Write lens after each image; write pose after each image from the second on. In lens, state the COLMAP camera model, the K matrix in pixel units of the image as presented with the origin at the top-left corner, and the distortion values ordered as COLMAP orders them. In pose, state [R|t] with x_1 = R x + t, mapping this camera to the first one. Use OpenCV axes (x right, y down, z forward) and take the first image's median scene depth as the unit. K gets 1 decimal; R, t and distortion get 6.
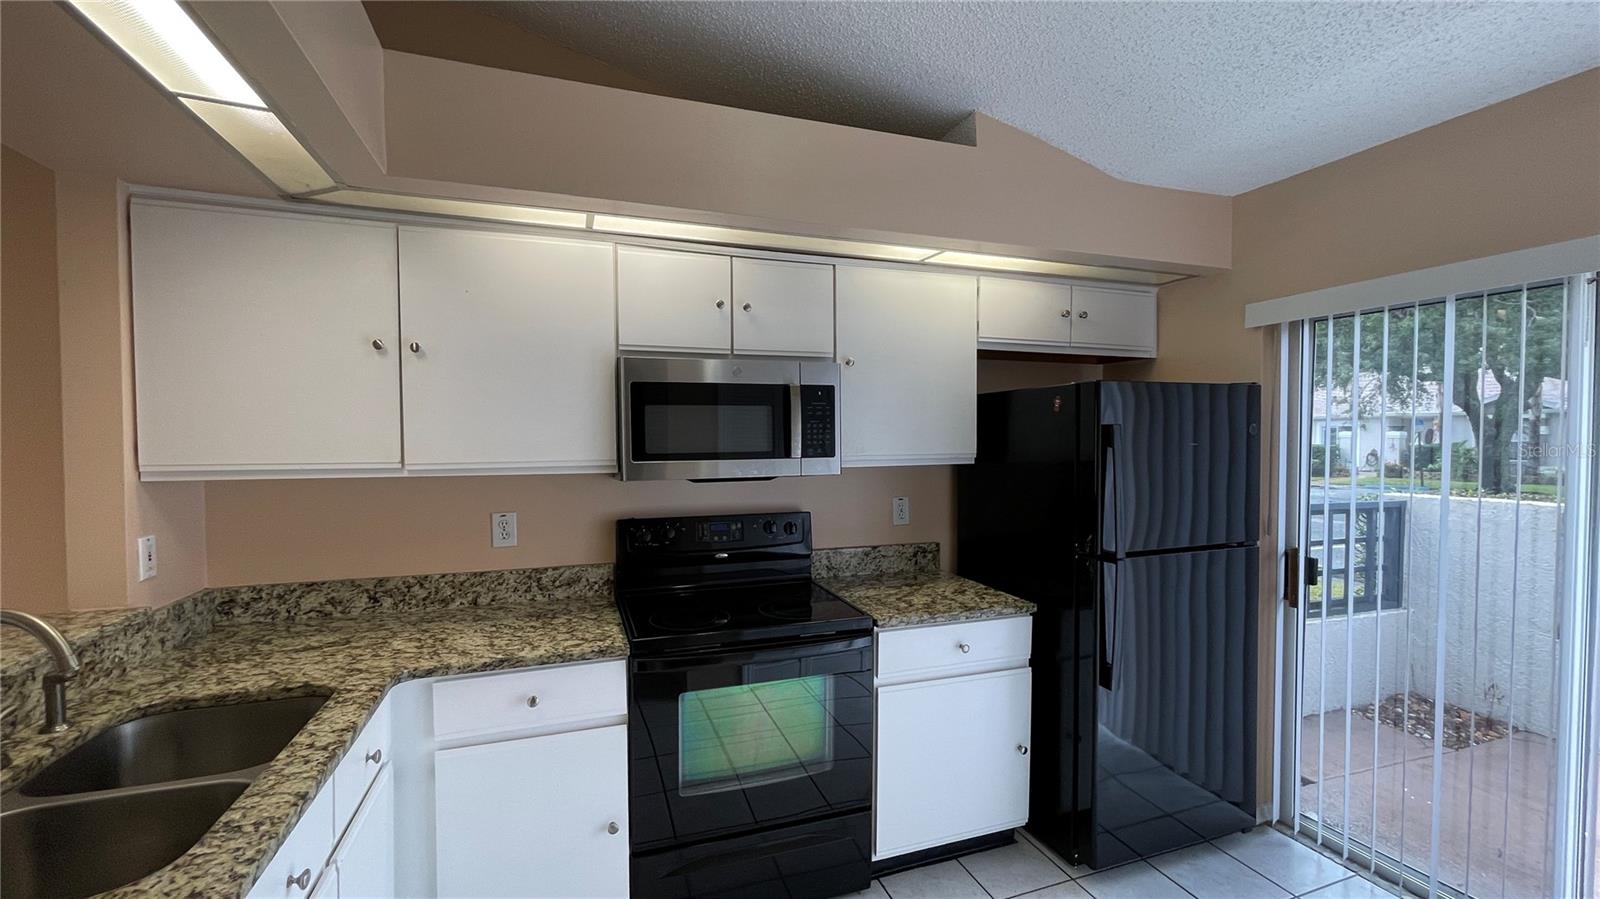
lens RADIAL K [[650.6, 0, 790.6], [0, 650.6, 454.3], [0, 0, 1]] dist [-0.001453, 0.000470]
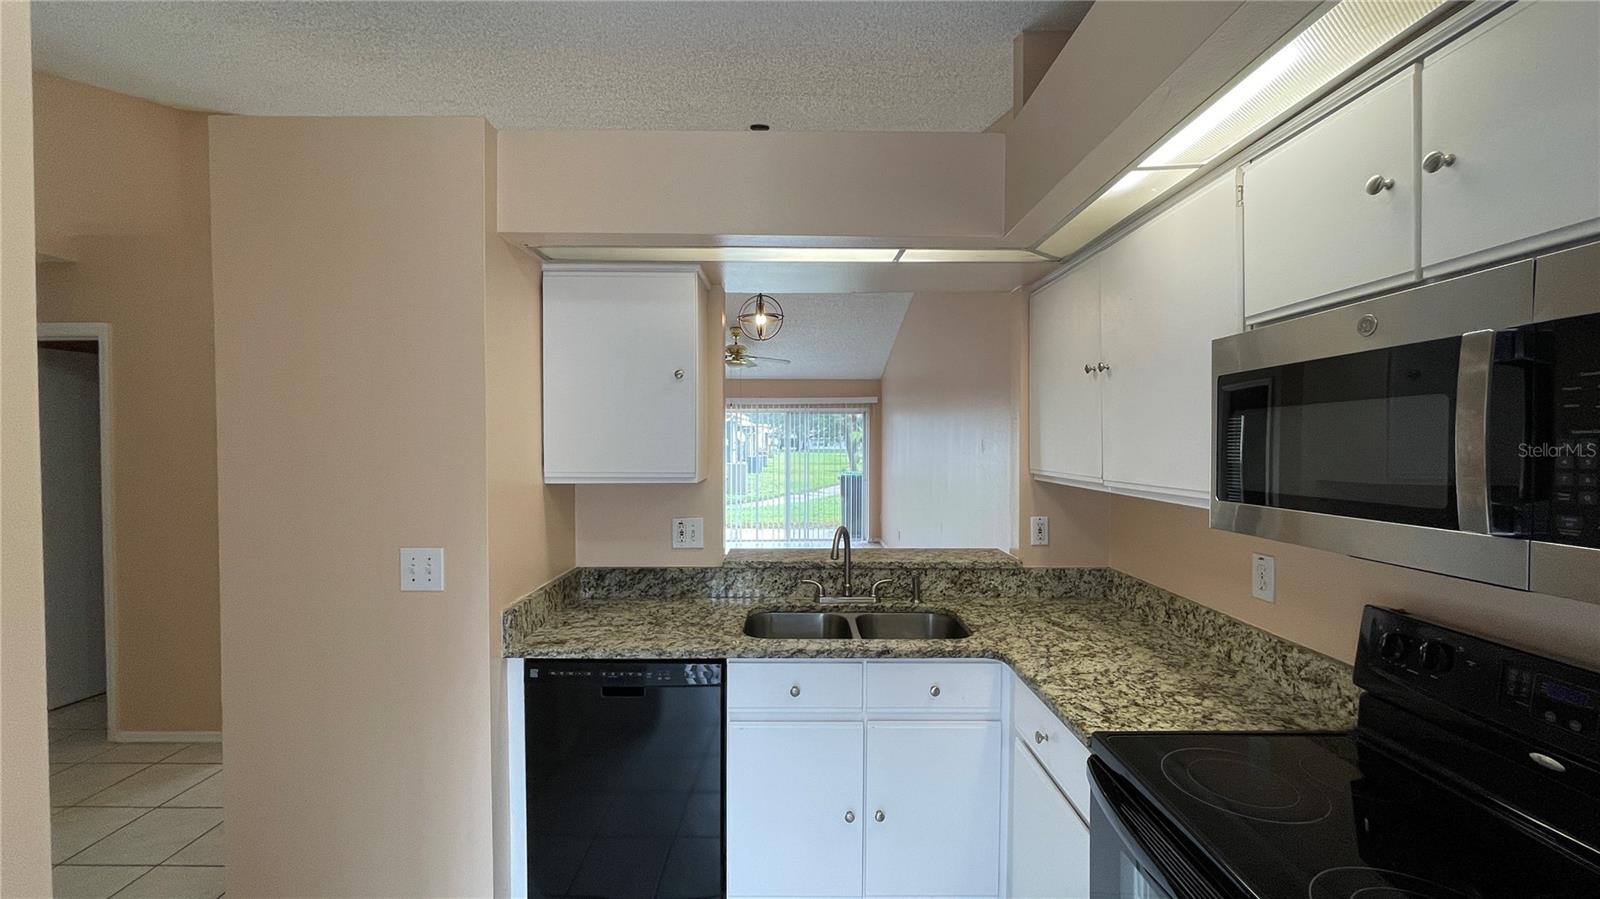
lens RADIAL K [[650.6, 0, 793.1], [0, 650.6, 442.5], [0, 0, 1]] dist [-0.001453, 0.000470]
pose [[-0.333757, 0.006081, -0.942640, 0.552030], [-0.022169, 0.999652, 0.014298, -0.047767], [0.942399, 0.025669, -0.333506, 0.878982]]
